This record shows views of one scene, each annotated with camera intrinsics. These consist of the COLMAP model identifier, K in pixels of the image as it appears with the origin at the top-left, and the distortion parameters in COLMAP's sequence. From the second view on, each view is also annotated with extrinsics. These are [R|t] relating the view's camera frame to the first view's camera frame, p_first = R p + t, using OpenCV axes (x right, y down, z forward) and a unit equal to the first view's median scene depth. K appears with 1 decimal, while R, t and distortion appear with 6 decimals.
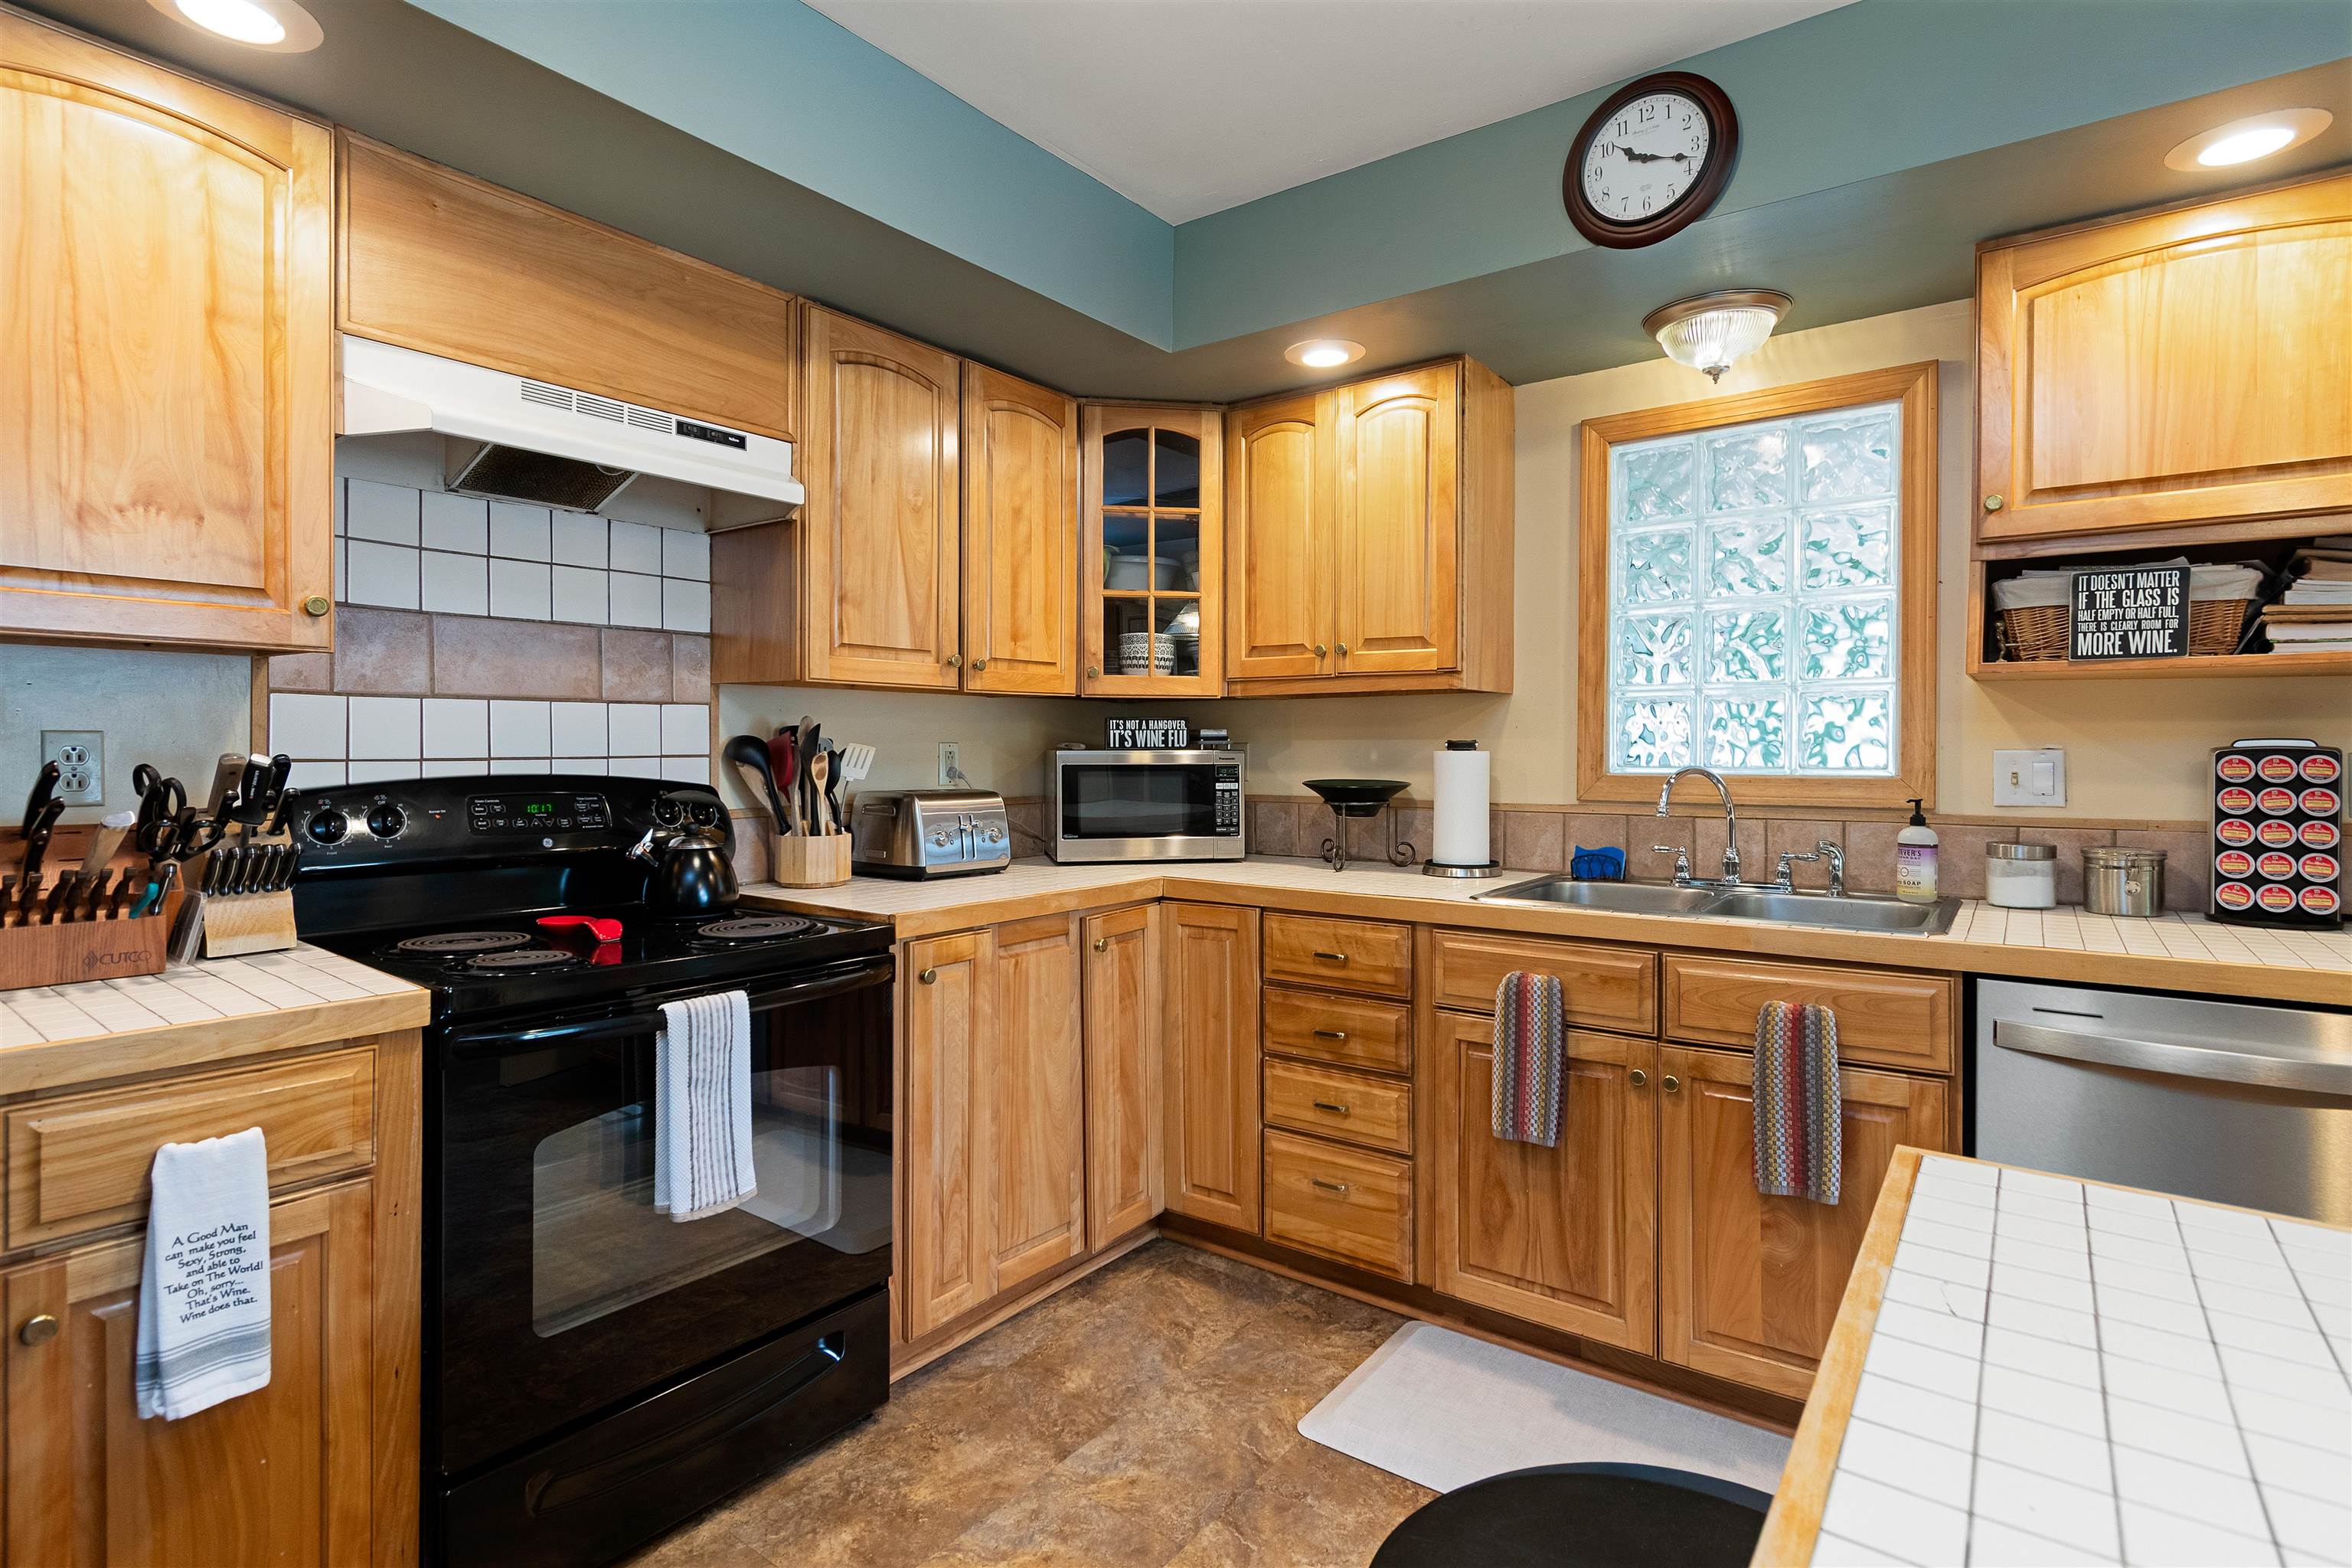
lens RADIAL K [[1143.8, 0, 1179.5], [0, 1143.8, 773.8], [0, 0, 1]] dist [-0.000788, -0.001096]
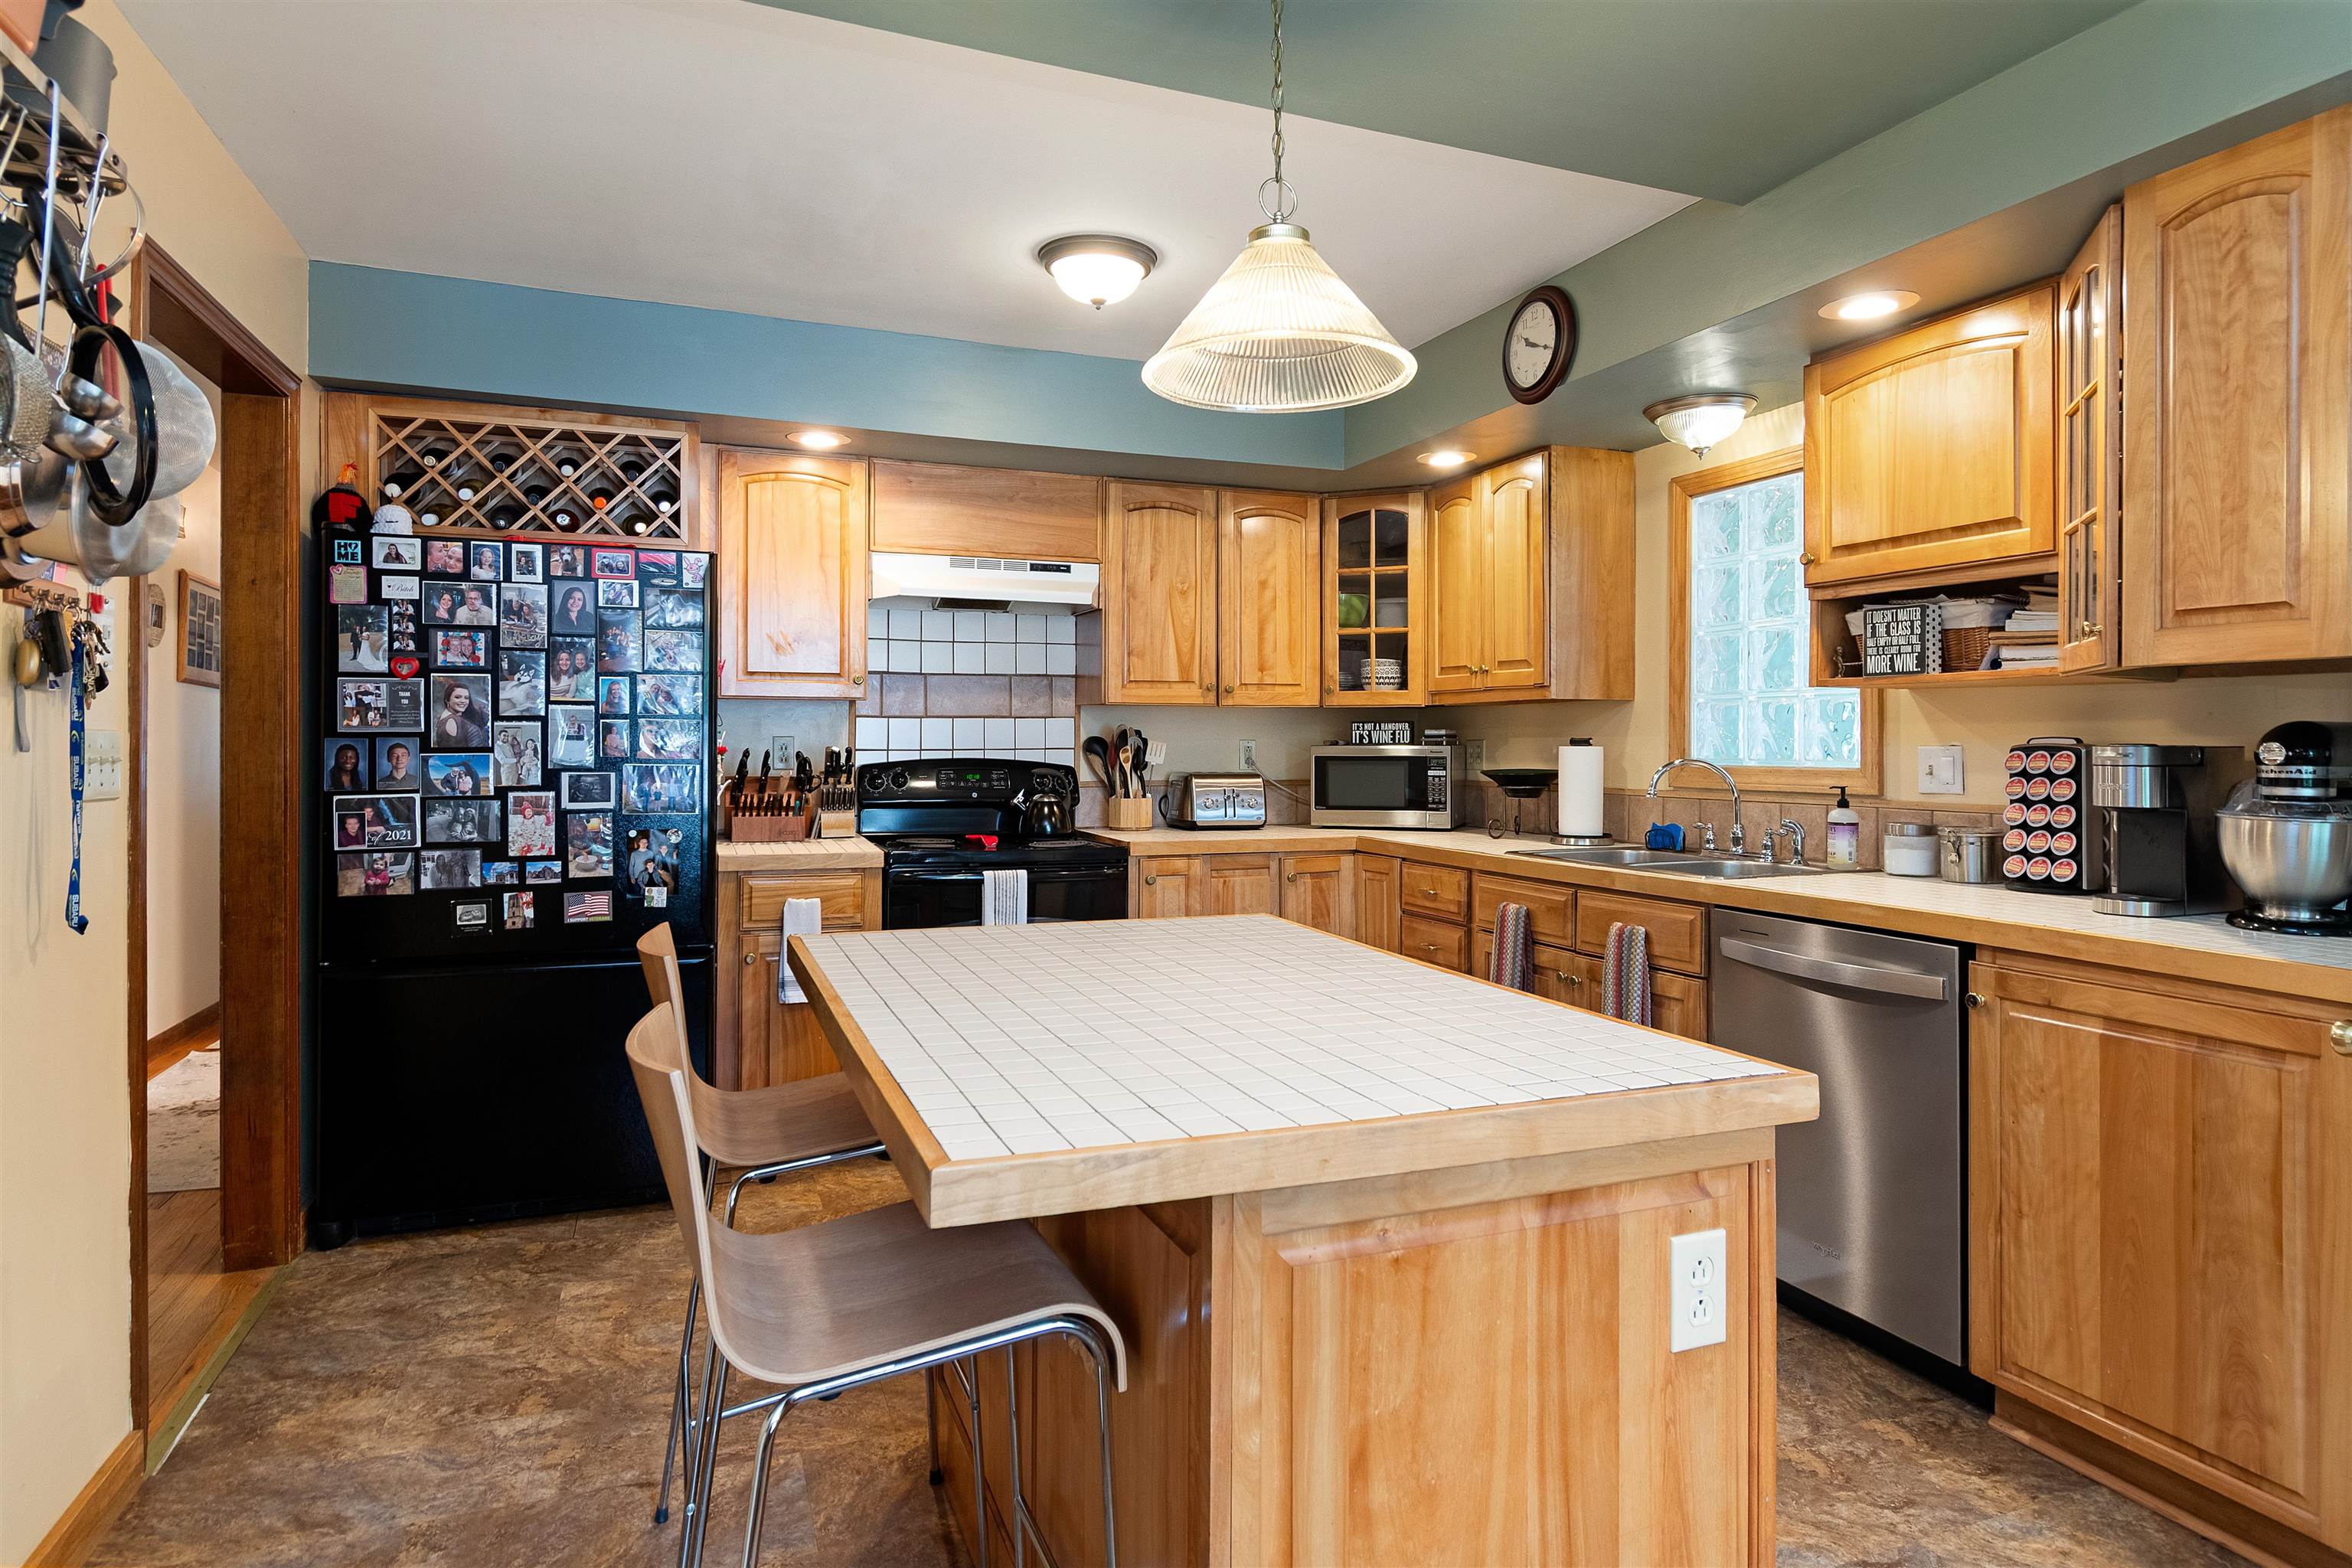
lens RADIAL K [[1290.8, 0, 1173.1], [0, 1290.8, 764.0], [0, 0, 1]] dist [0.004493, 0.000670]
pose [[0.847833, 0.008893, -0.530188, 0.740709], [-0.011792, 0.999928, -0.002085, 0.009390], [0.530132, 0.008020, 0.847877, -0.539405]]
